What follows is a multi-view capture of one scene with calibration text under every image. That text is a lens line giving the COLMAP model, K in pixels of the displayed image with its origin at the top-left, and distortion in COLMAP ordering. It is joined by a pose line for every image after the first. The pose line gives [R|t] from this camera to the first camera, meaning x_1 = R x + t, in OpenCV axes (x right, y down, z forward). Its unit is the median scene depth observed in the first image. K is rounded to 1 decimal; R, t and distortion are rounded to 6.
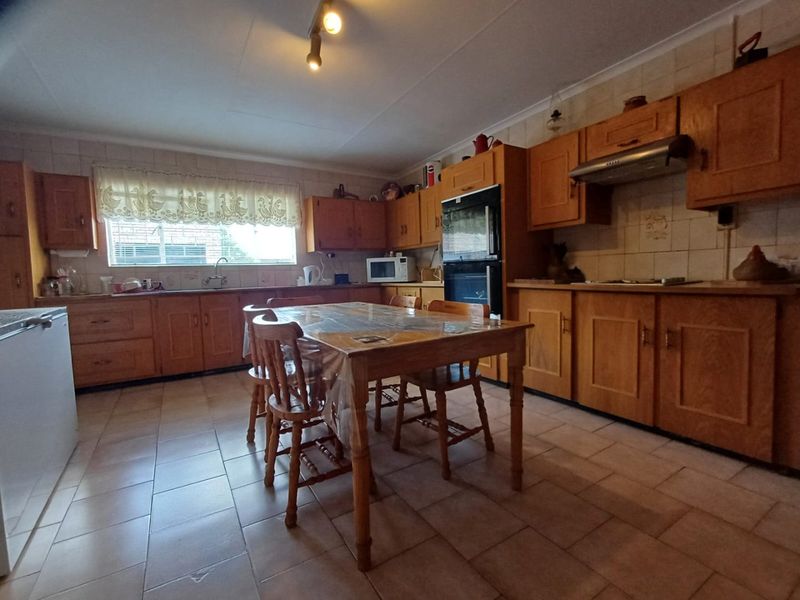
lens RADIAL K [[363.4, 0, 403.2], [0, 363.4, 295.2], [0, 0, 1]] dist [-0.000555, -0.001507]
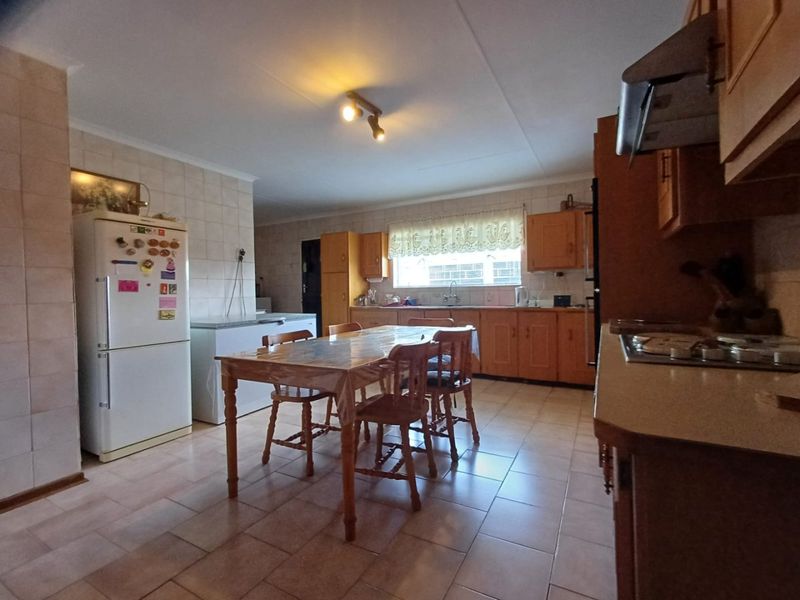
lens RADIAL K [[363.4, 0, 406.5], [0, 363.4, 301.5], [0, 0, 1]] dist [-0.000555, -0.001507]
pose [[0.496942, 0.034408, -0.867102, 0.480105], [-0.056336, 0.998385, 0.007331, -0.033696], [0.865953, 0.045207, 0.498077, 0.264981]]
